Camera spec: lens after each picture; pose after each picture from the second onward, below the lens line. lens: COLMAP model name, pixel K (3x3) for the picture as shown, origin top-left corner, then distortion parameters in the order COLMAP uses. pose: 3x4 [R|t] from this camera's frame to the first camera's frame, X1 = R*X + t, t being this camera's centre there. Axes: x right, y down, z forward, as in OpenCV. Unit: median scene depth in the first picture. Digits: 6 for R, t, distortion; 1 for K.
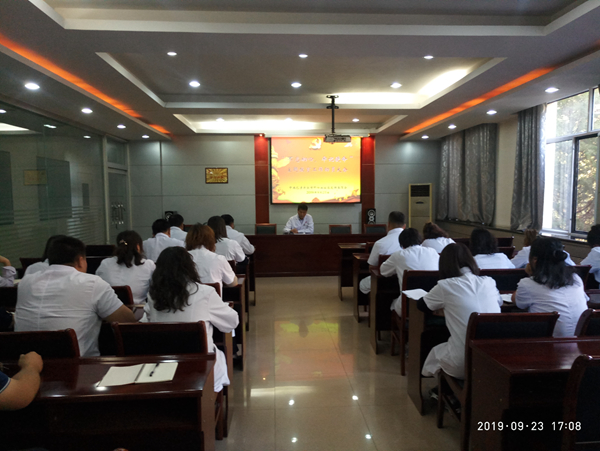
lens RADIAL K [[439.8, 0, 300.0], [0, 439.8, 225.5], [0, 0, 1]] dist [0.071821, -0.069877]
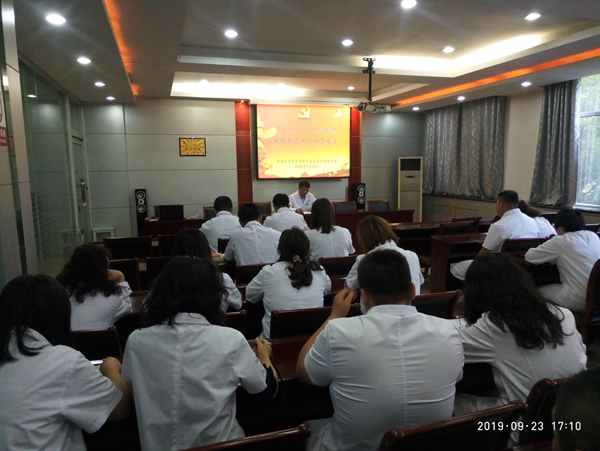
lens RADIAL K [[439.8, 0, 300.0], [0, 439.8, 225.5], [0, 0, 1]] dist [0.071821, -0.069877]
pose [[0.971368, -0.033608, 0.235190, -0.197640], [0.018500, 0.997638, 0.066151, -0.013120], [-0.236857, -0.059906, 0.969696, 0.099672]]
